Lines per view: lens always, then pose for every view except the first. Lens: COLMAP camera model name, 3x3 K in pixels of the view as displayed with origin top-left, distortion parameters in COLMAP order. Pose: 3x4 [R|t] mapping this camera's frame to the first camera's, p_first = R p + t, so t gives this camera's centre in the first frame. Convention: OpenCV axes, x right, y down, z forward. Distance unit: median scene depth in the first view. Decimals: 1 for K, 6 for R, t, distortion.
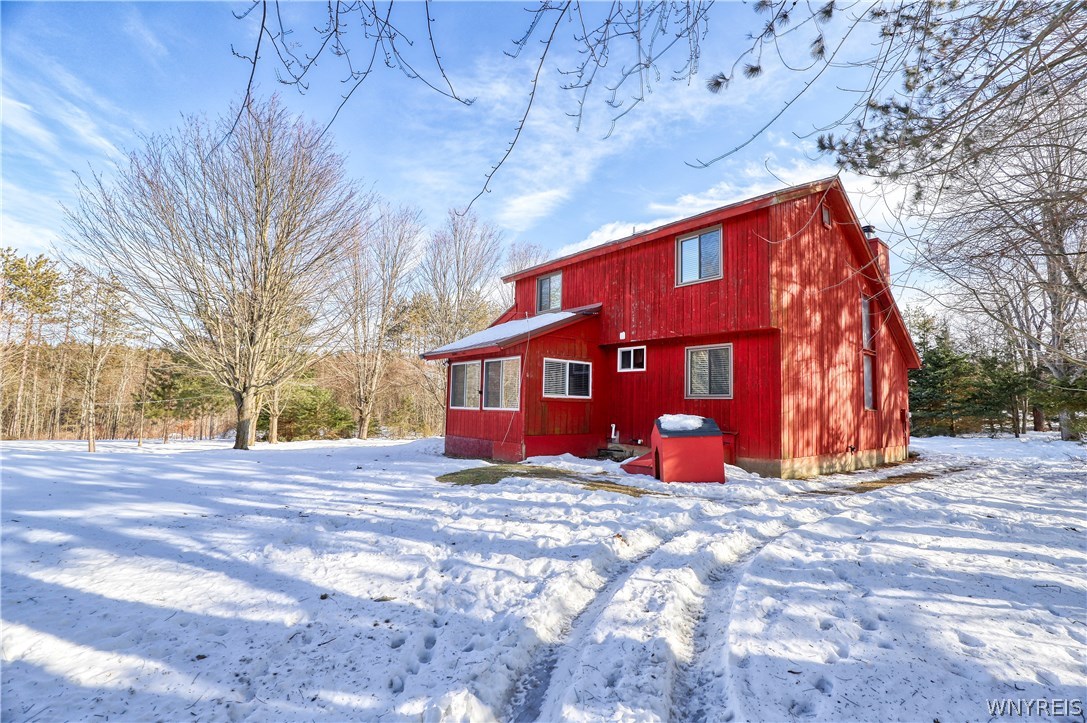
lens RADIAL K [[495.5, 0, 544.1], [0, 495.5, 363.4], [0, 0, 1]] dist [-0.035461, 0.006879]
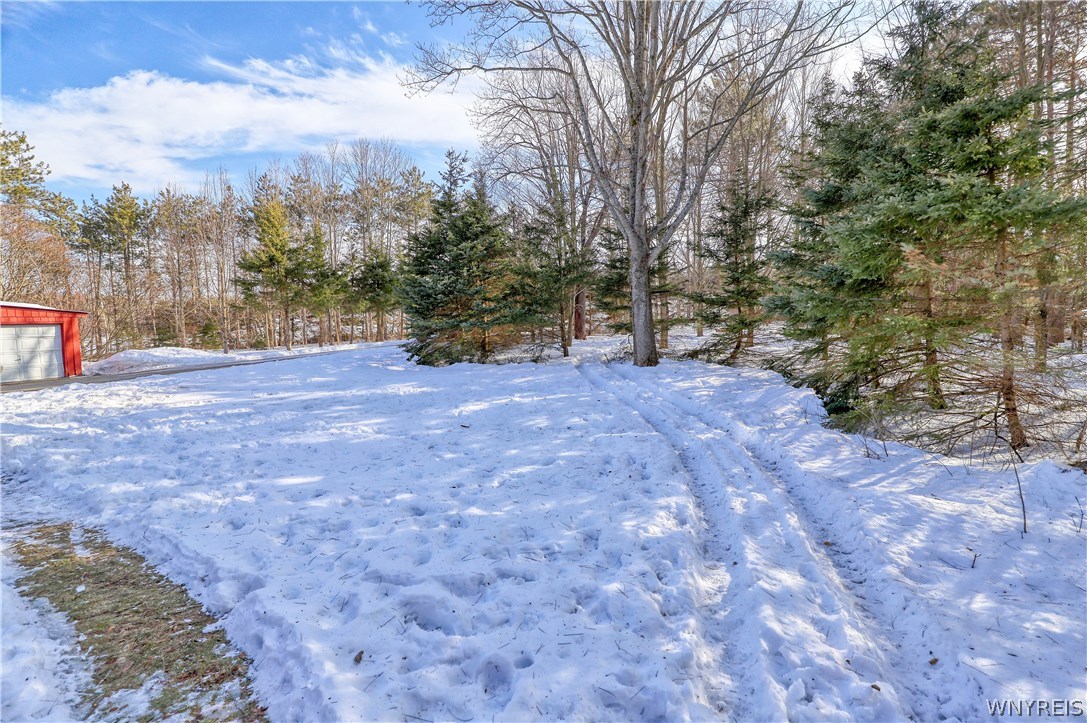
lens RADIAL K [[495.5, 0, 544.1], [0, 495.5, 363.4], [0, 0, 1]] dist [-0.035461, 0.006879]
pose [[0.718132, -0.102872, 0.688261, 0.488488], [-0.026130, 0.984330, 0.174388, 0.049447], [-0.695416, -0.143218, 0.704191, 0.532780]]
